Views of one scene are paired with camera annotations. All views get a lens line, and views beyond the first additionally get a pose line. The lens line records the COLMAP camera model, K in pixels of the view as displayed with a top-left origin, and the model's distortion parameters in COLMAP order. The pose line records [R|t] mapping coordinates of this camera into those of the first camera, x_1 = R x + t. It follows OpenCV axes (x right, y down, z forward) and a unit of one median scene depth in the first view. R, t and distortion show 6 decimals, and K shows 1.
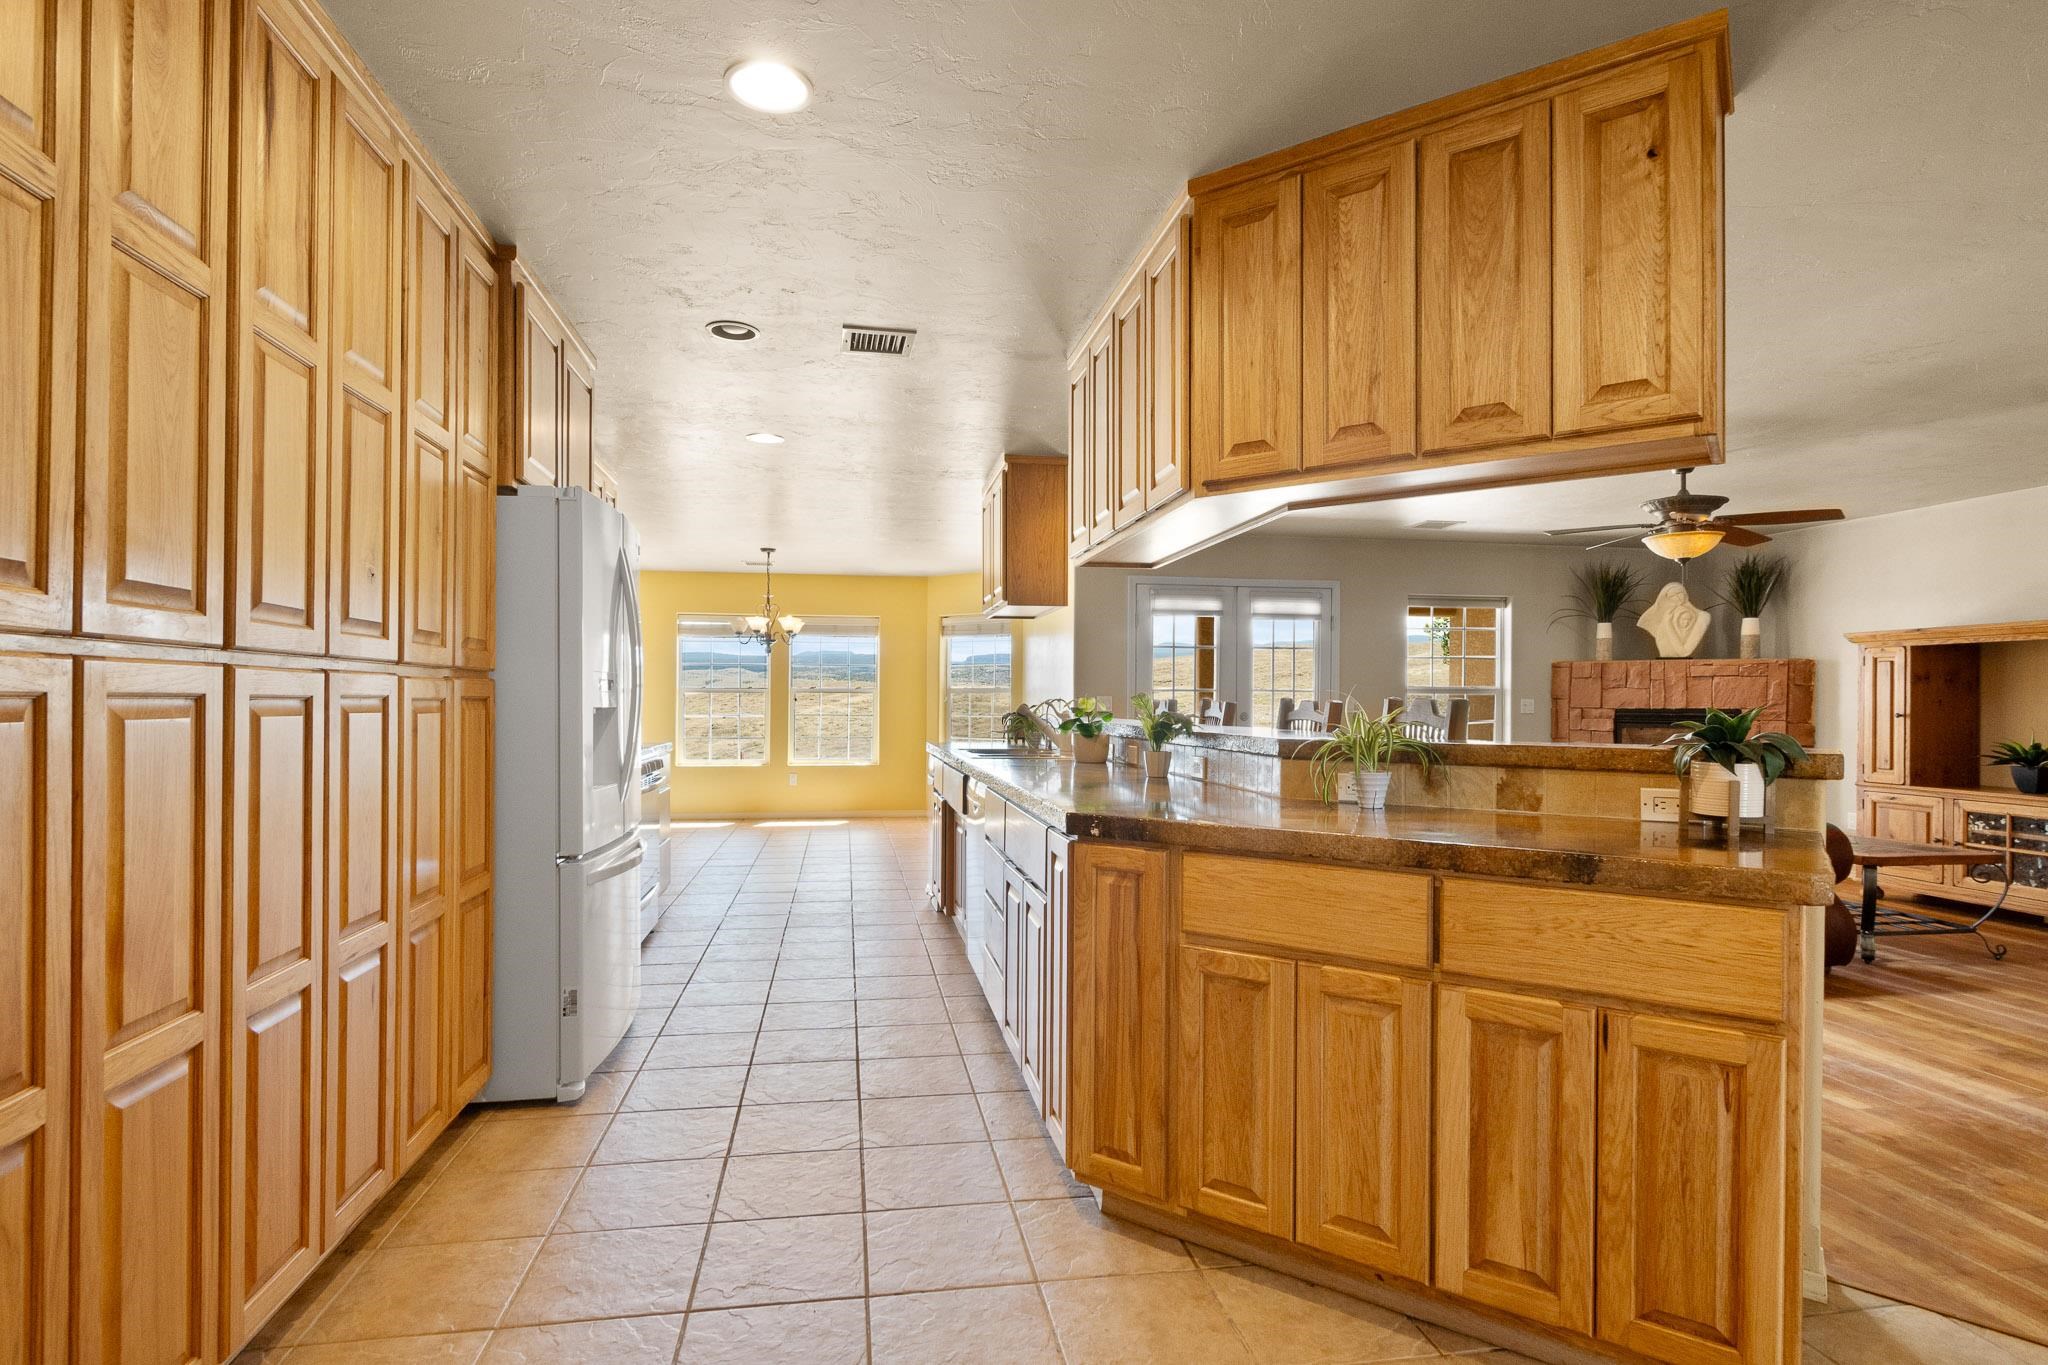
lens RADIAL K [[1035.3, 0, 1013.3], [0, 1035.3, 686.0], [0, 0, 1]] dist [-0.003620, -0.001925]
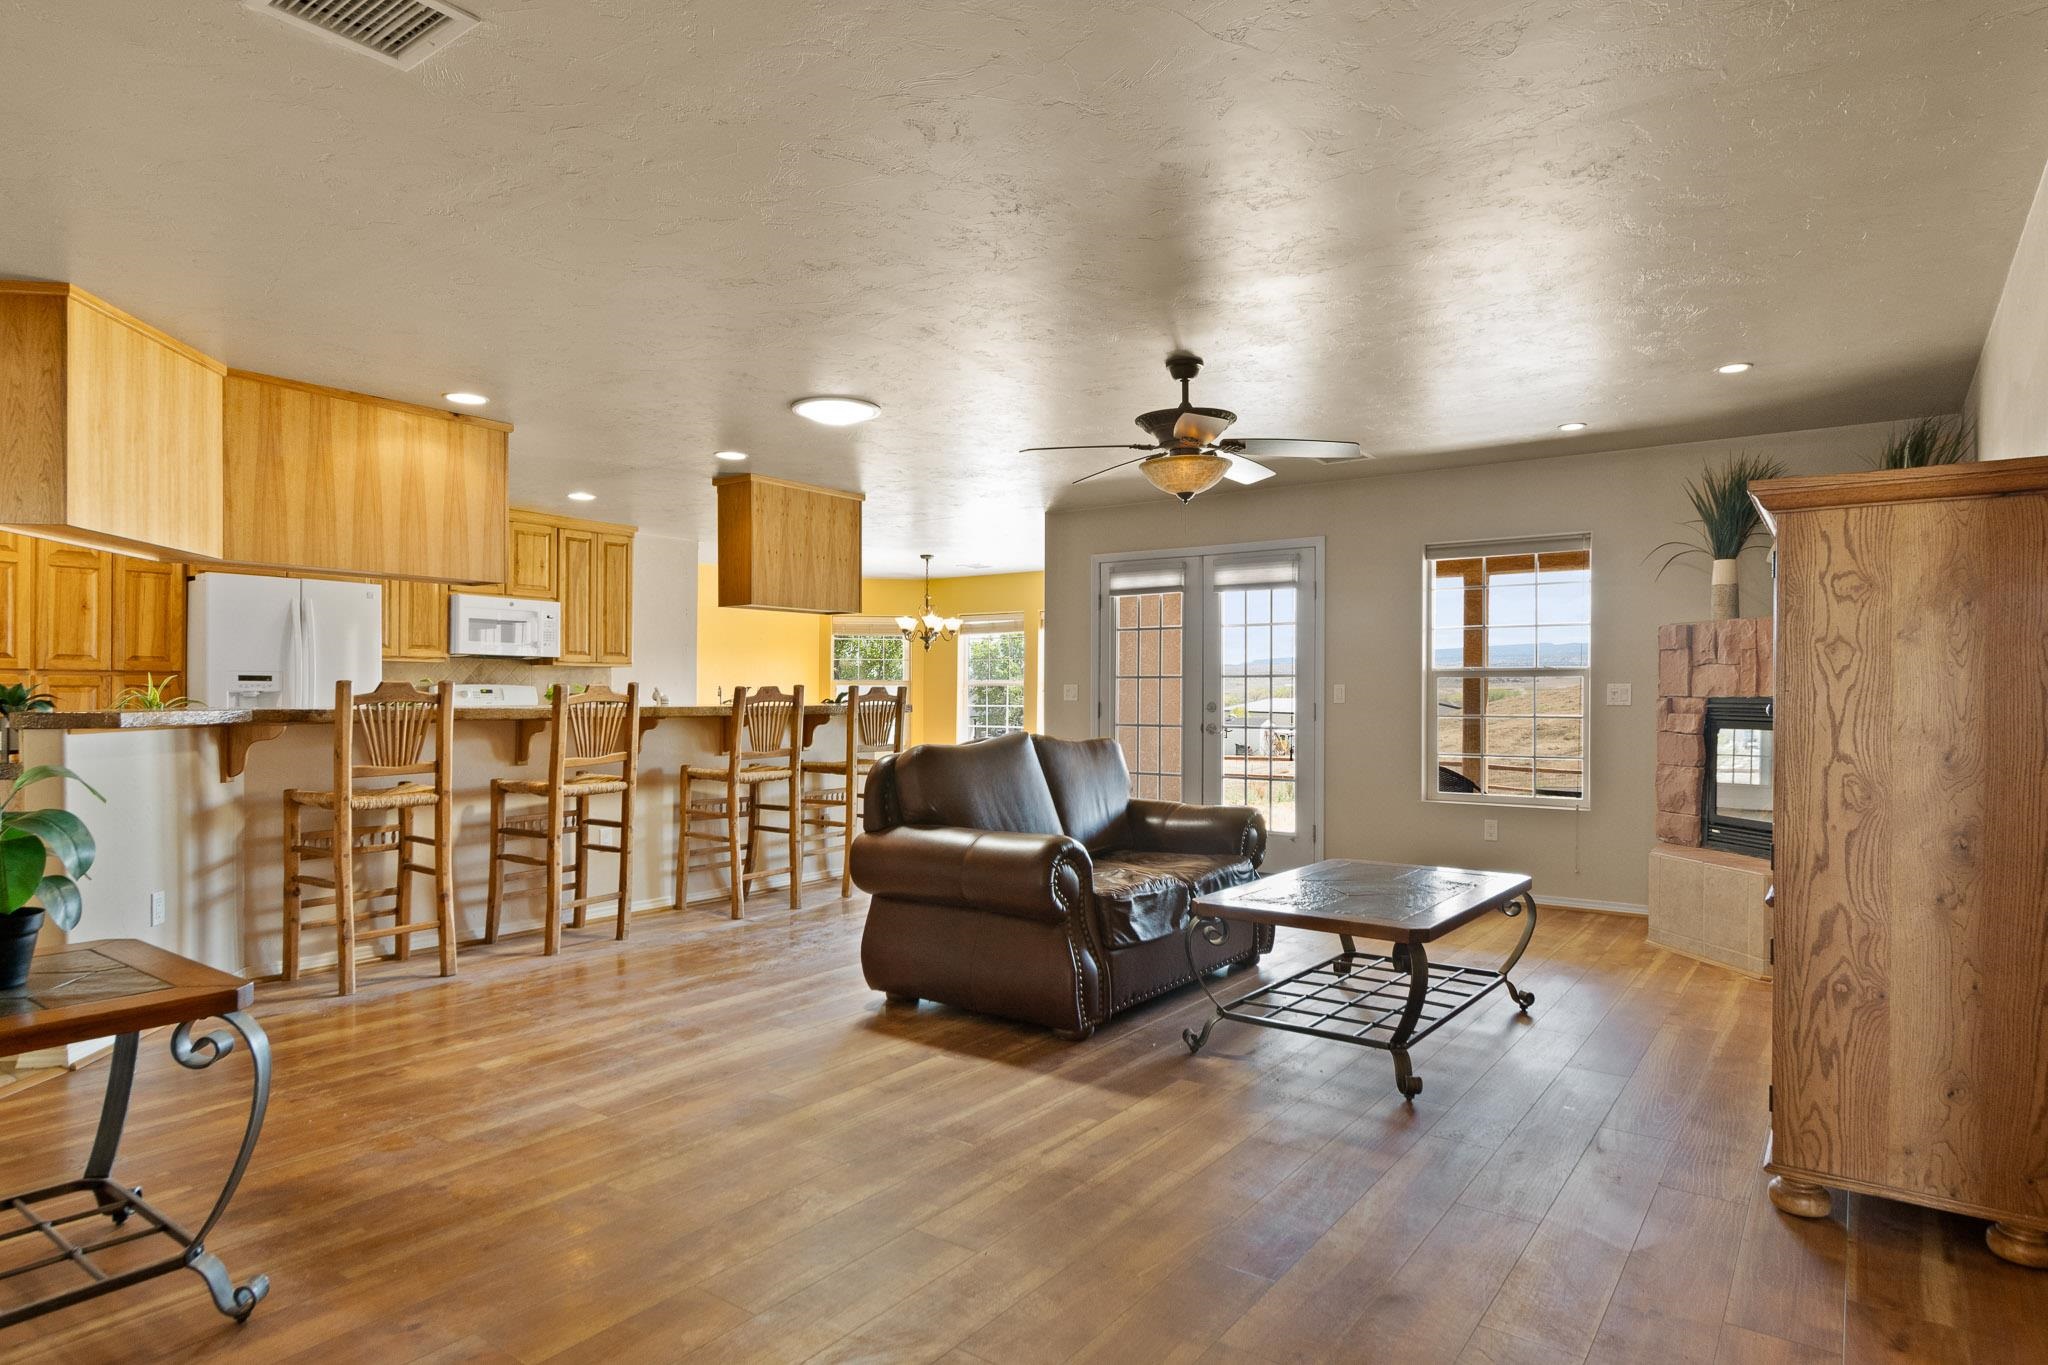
lens RADIAL K [[1167.8, 0, 1019.7], [0, 1167.8, 696.2], [0, 0, 1]] dist [-0.000859, -0.000359]
pose [[0.703633, -0.001959, -0.710561, 0.774699], [-0.003222, 0.999977, -0.005947, 0.024083], [0.710556, 0.006473, 0.703611, 0.226736]]
